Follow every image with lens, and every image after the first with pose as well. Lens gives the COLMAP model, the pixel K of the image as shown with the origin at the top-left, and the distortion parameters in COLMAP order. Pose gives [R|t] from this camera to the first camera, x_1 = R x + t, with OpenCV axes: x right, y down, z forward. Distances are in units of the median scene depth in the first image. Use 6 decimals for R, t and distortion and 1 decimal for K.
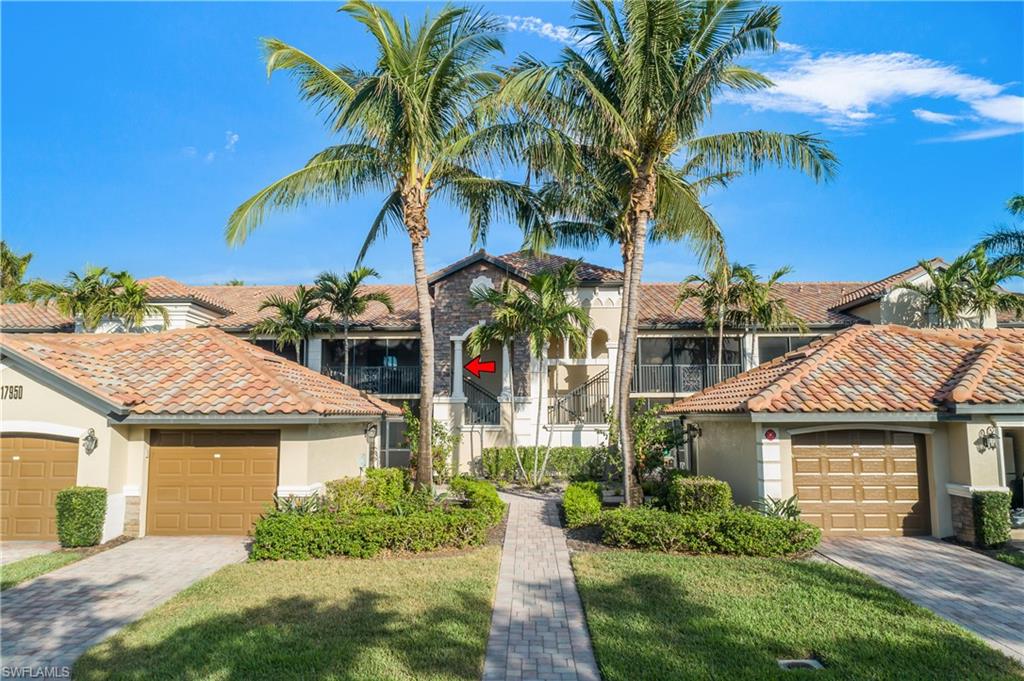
lens RADIAL K [[688.9, 0, 515.3], [0, 688.9, 339.4], [0, 0, 1]] dist [-0.003307, 0.009285]
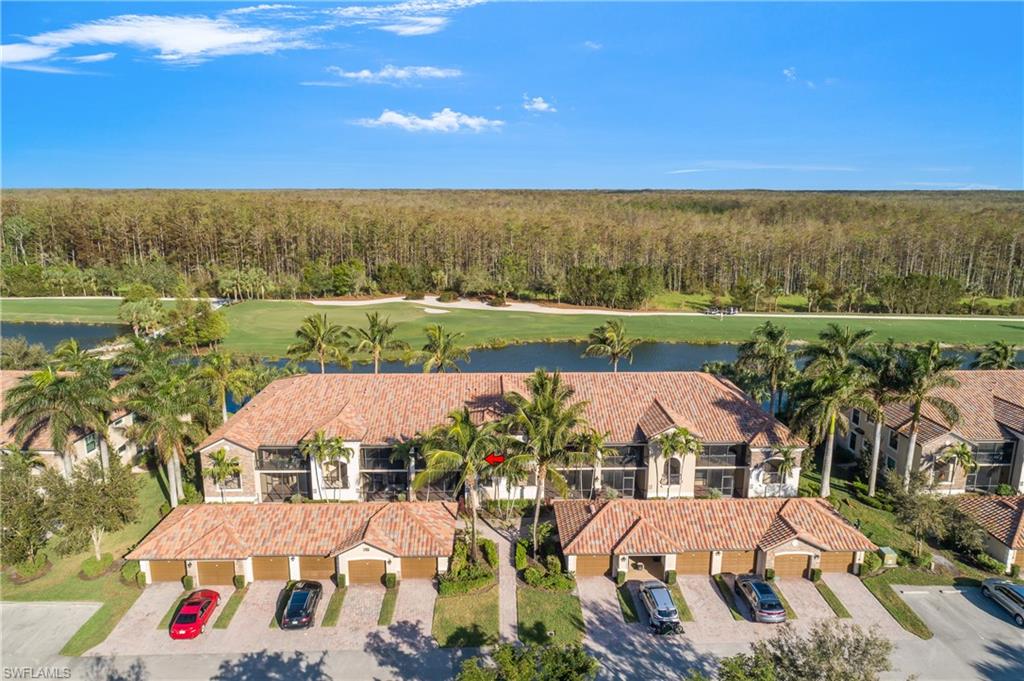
lens RADIAL K [[688.9, 0, 515.3], [0, 688.9, 339.4], [0, 0, 1]] dist [-0.003307, 0.009285]
pose [[0.999146, -0.007442, 0.040639, -0.066061], [-0.005144, 0.953579, 0.301100, -1.907031], [-0.040993, -0.301052, 0.952726, -1.995260]]
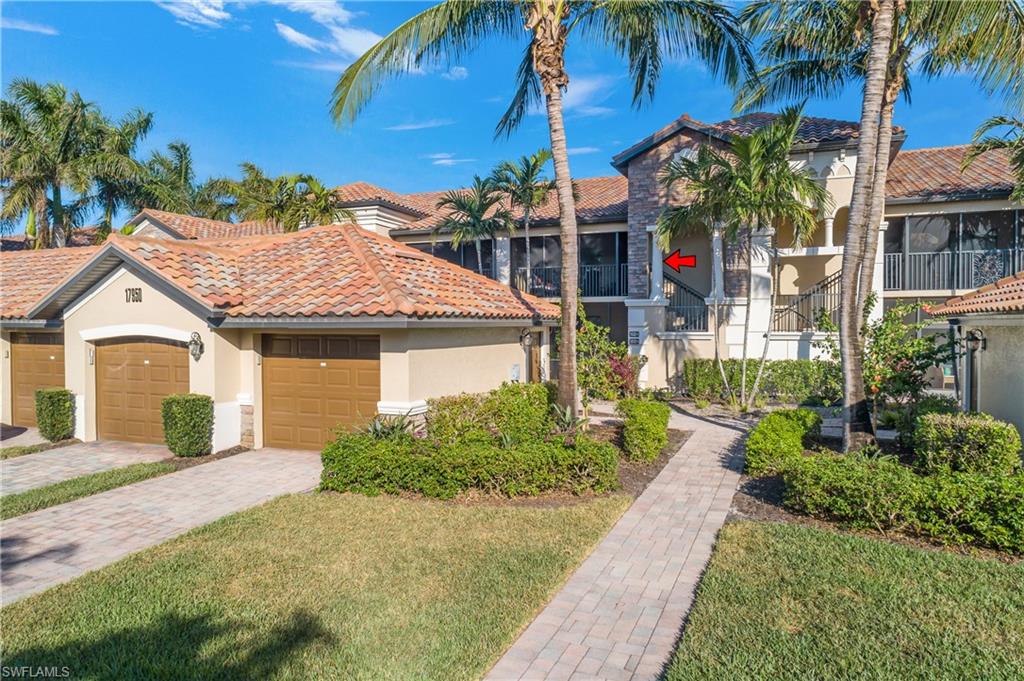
lens RADIAL K [[688.9, 0, 515.3], [0, 688.9, 339.4], [0, 0, 1]] dist [-0.003307, 0.009285]
pose [[0.929186, 0.008382, -0.369517, 0.114617], [0.040632, 0.991367, 0.124660, 0.035587], [0.367372, -0.130846, 0.920824, 0.267671]]
